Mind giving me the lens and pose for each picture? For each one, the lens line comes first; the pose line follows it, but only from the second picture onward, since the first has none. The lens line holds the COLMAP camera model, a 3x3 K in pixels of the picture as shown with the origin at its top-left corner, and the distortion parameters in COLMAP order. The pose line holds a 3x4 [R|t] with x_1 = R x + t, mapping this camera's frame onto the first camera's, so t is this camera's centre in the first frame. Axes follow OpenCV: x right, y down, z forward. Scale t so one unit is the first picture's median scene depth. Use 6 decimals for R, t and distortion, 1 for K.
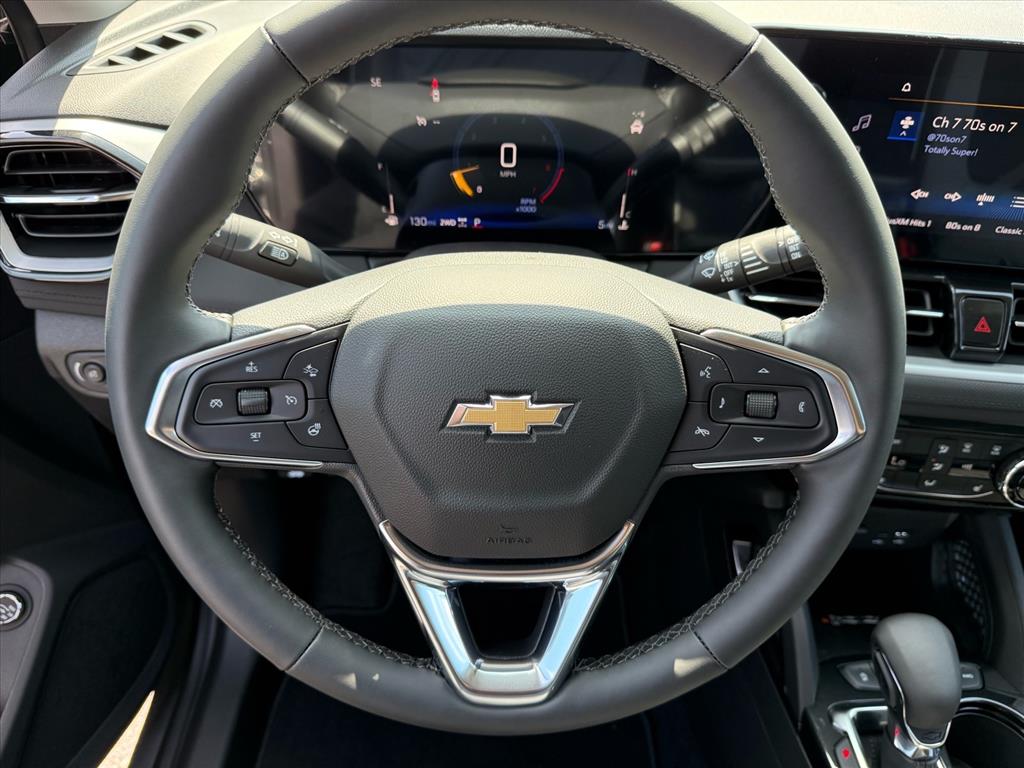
lens RADIAL K [[752.0, 0, 512.0], [0, 752.0, 384.0], [0, 0, 1]] dist [-0.007114, -0.004636]
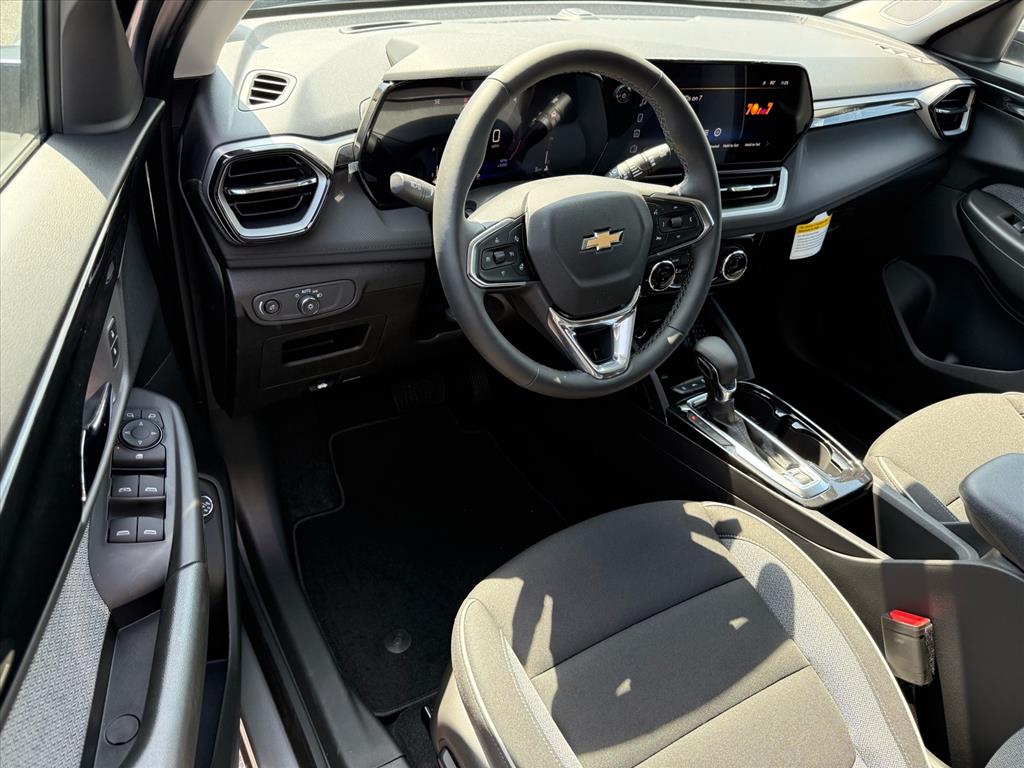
lens RADIAL K [[776.2, 0, 512.0], [0, 776.2, 384.0], [0, 0, 1]] dist [0.080895, -0.000858]
pose [[0.843049, -0.249307, 0.476565, -1.310546], [0.248935, 0.966327, 0.065150, 0.214371], [-0.476760, 0.063709, 0.876722, -0.841652]]
